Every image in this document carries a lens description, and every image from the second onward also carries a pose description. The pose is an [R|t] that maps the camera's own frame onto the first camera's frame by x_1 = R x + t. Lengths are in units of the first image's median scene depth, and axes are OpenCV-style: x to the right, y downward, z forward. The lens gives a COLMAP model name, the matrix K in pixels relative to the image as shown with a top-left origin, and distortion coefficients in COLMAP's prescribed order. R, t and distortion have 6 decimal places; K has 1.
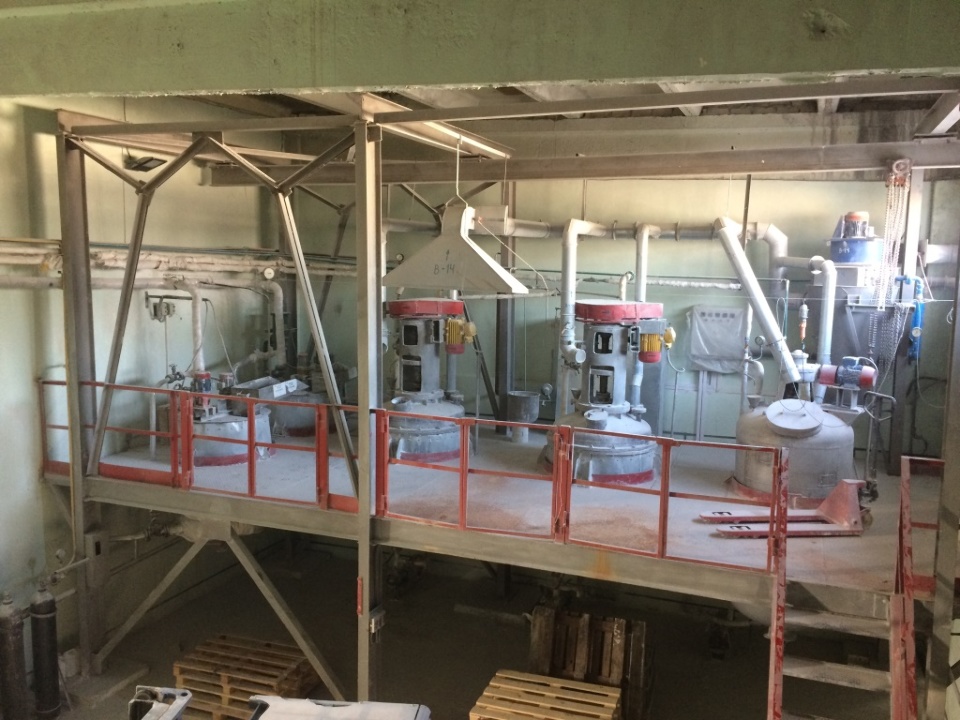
lens RADIAL K [[816.7, 0, 477.9], [0, 816.7, 359.2], [0, 0, 1]] dist [0.101404, -0.134642]
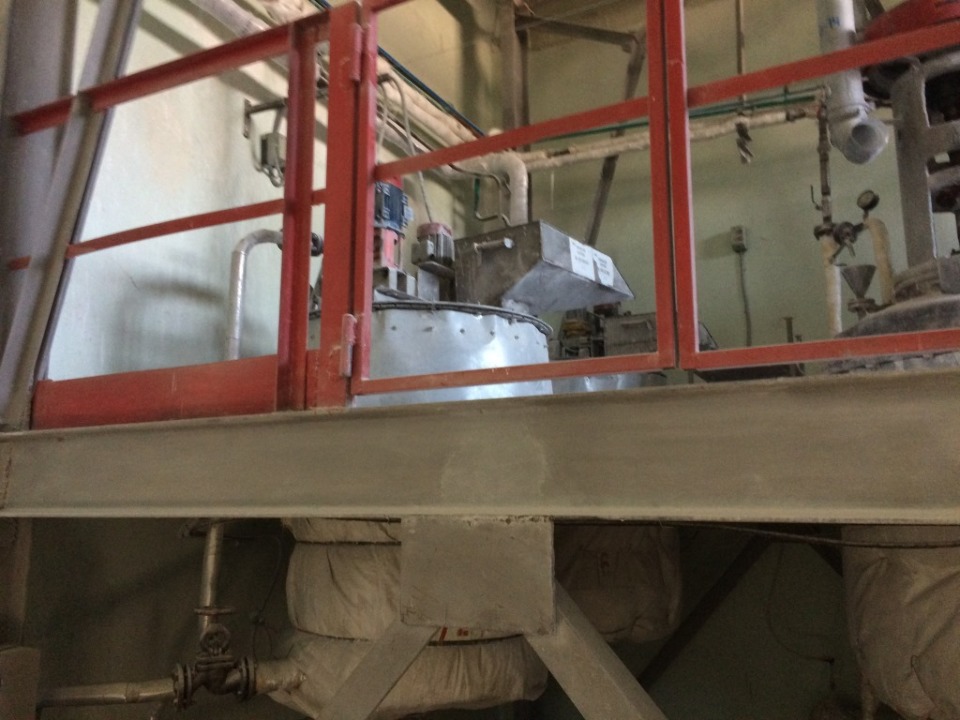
lens RADIAL K [[816.7, 0, 477.9], [0, 816.7, 359.2], [0, 0, 1]] dist [0.101404, -0.134642]
pose [[0.991716, -0.040916, -0.121762, -0.289424], [0.002934, 0.954883, -0.296969, 0.215071], [0.128420, 0.294152, 0.947092, 0.796784]]
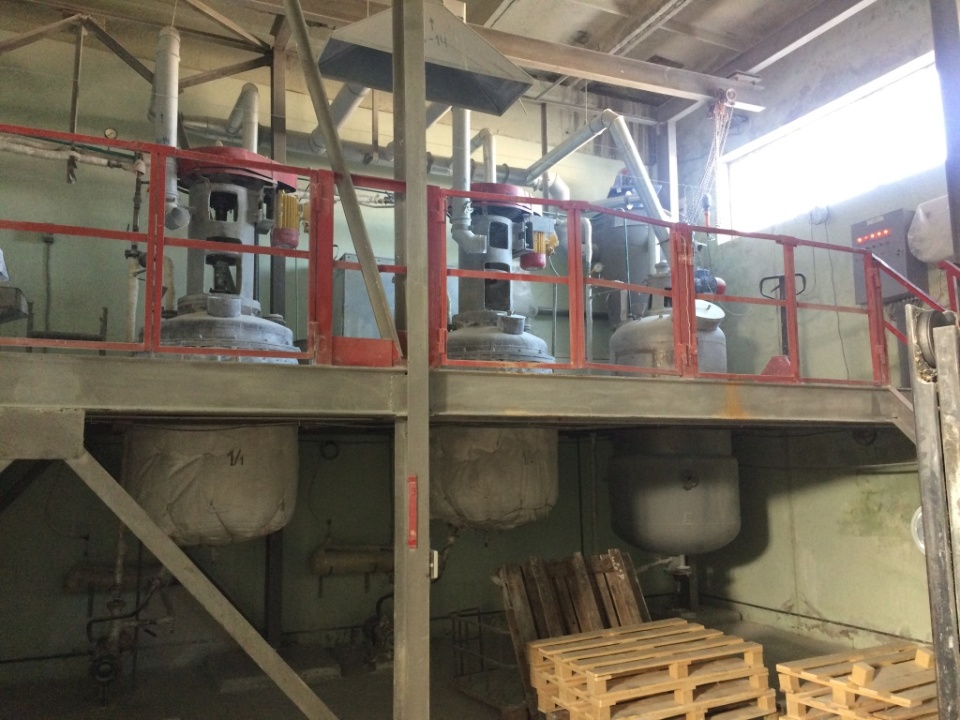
lens RADIAL K [[816.7, 0, 477.9], [0, 816.7, 359.2], [0, 0, 1]] dist [0.101404, -0.134642]
pose [[0.696506, 0.064760, 0.714623, -0.468779], [0.110876, 0.974244, -0.196353, 0.277722], [-0.708933, 0.215996, 0.671387, 0.538410]]
